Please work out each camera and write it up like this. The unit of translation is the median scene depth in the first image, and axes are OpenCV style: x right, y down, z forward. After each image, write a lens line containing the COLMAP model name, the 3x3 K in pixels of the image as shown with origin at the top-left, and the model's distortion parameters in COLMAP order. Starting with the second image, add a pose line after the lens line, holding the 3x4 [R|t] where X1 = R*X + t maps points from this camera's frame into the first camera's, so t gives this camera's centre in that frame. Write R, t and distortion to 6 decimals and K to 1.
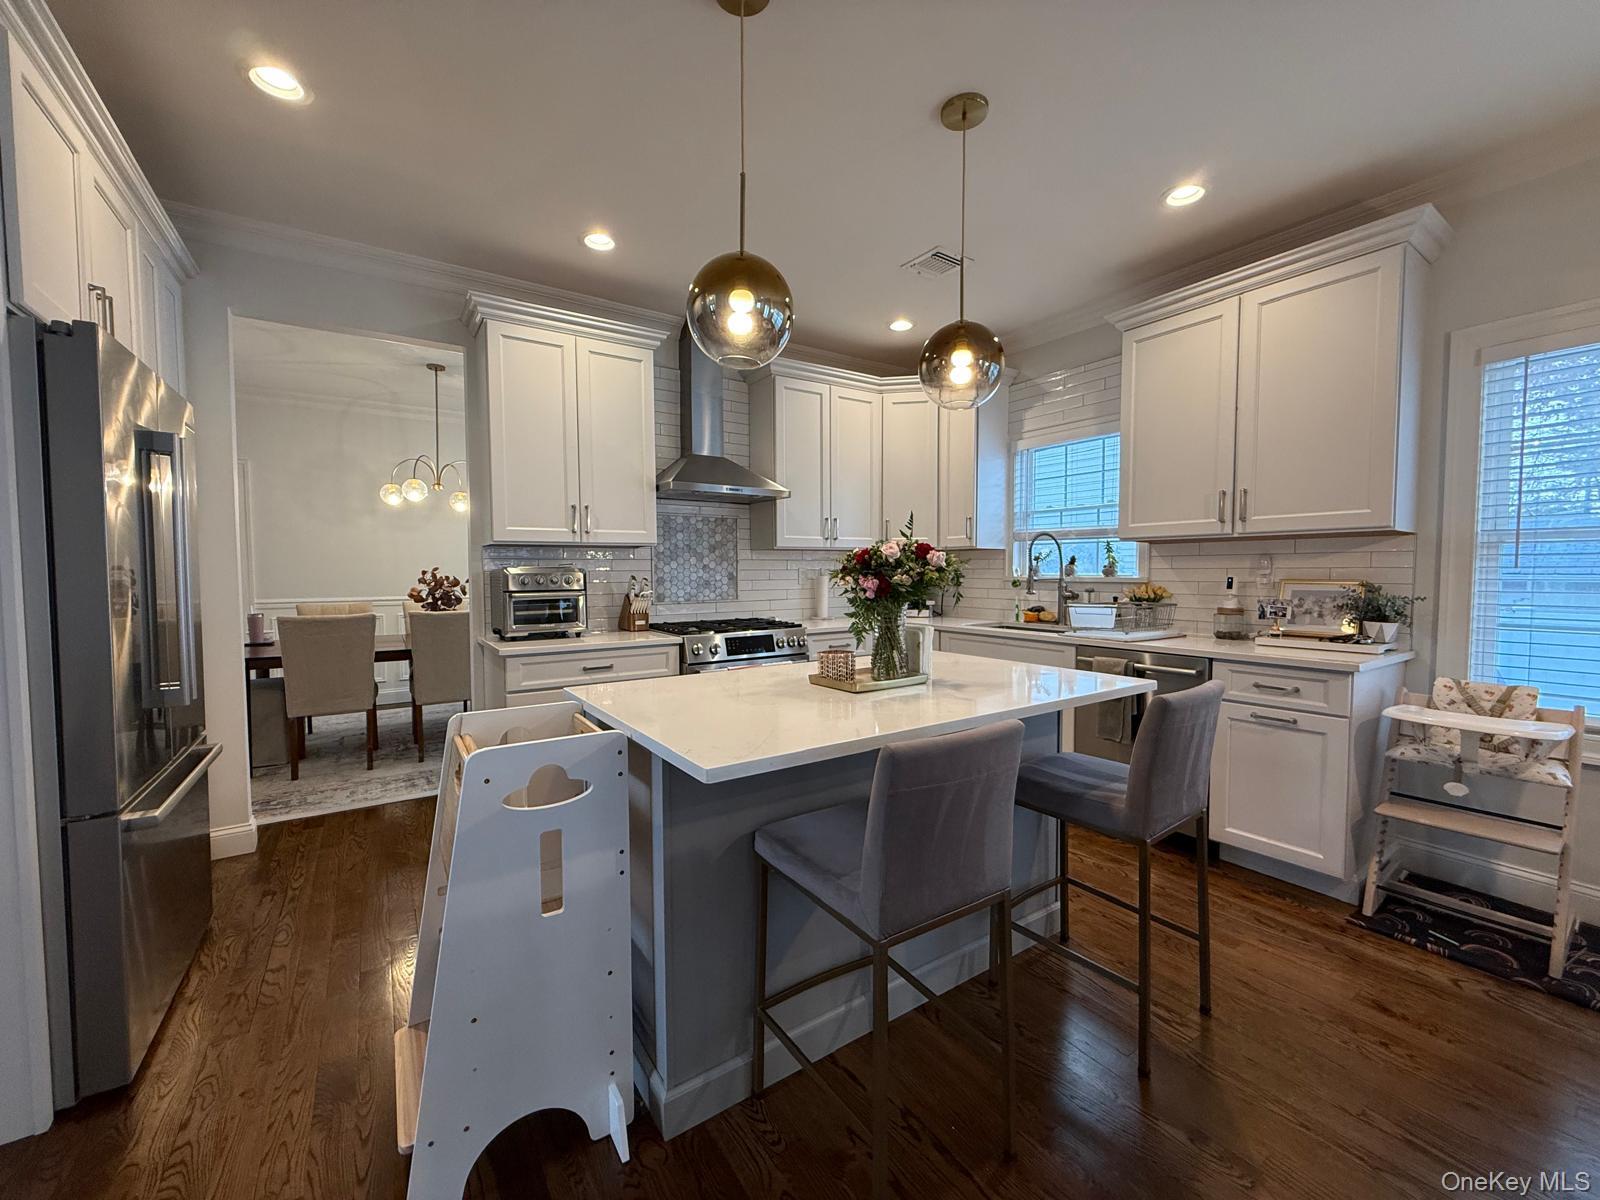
lens RADIAL K [[637.4, 0, 787.0], [0, 637.4, 601.2], [0, 0, 1]] dist [-0.000189, -0.000450]
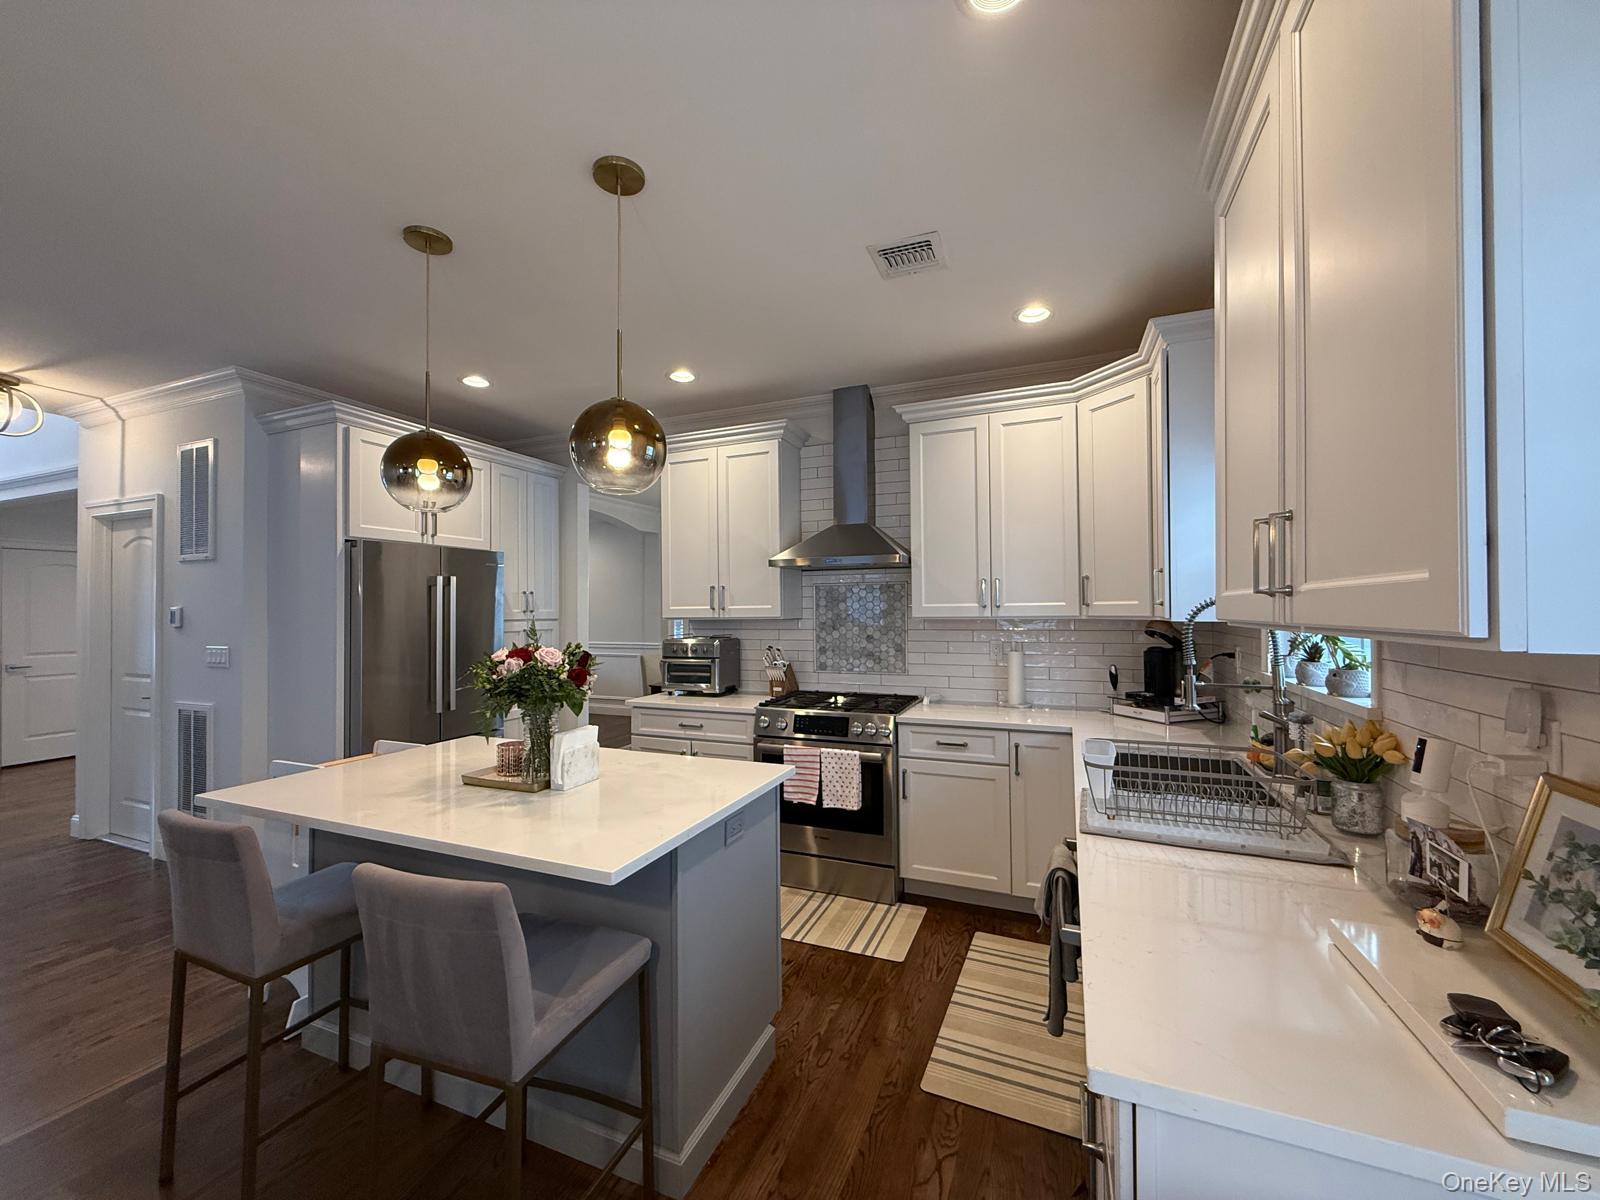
lens RADIAL K [[637.4, 0, 791.8], [0, 637.4, 605.7], [0, 0, 1]] dist [-0.000189, -0.000450]
pose [[0.556031, -0.004796, -0.831148, 0.616651], [-0.034170, 0.999006, -0.028624, -0.070515], [0.830459, 0.044316, 0.555315, 0.376627]]
